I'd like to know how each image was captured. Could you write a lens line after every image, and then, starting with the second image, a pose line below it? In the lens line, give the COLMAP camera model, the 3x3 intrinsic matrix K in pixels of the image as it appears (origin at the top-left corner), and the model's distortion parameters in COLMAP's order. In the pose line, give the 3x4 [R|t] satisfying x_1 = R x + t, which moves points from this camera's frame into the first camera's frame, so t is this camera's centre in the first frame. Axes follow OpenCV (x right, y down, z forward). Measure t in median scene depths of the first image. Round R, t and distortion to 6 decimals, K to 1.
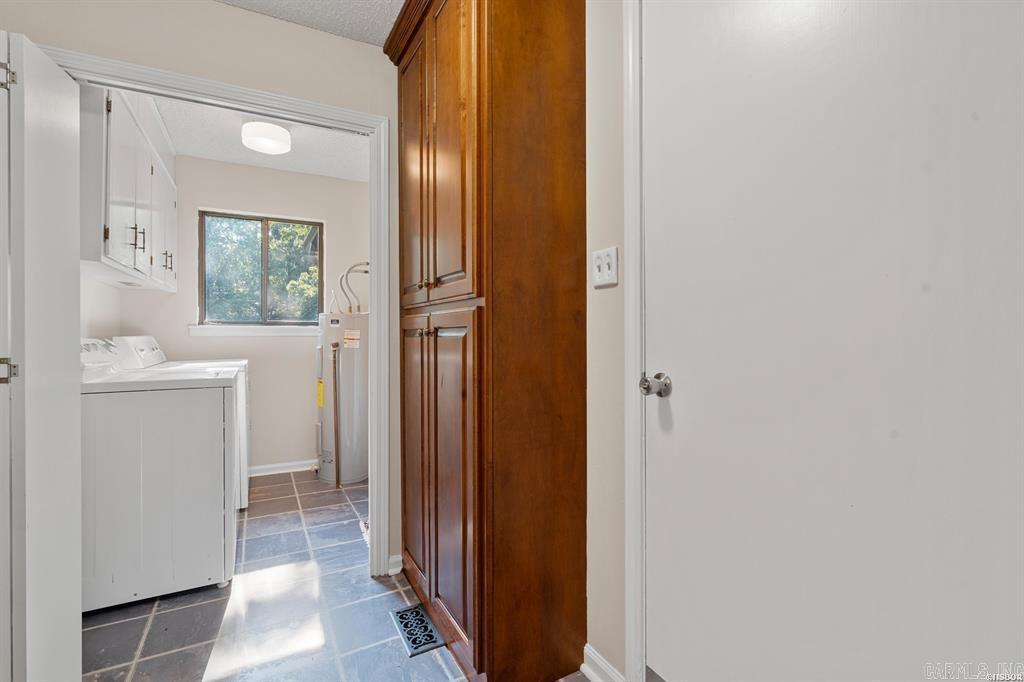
lens RADIAL K [[466.6, 0, 508.0], [0, 466.6, 335.5], [0, 0, 1]] dist [-0.001854, 0.000643]
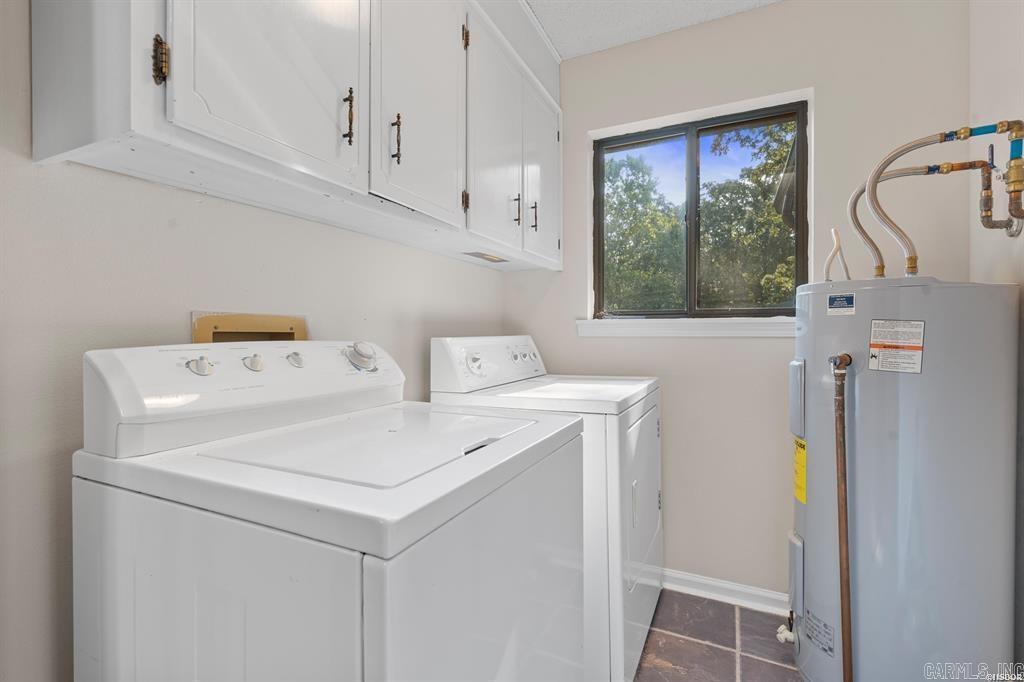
lens RADIAL K [[466.6, 0, 506.4], [0, 466.6, 334.0], [0, 0, 1]] dist [-0.001854, 0.000643]
pose [[0.585222, 0.000933, -0.810873, -0.203998], [-0.000805, 1.000000, 0.000570, -0.002016], [0.810873, 0.000319, 0.585222, 0.508484]]
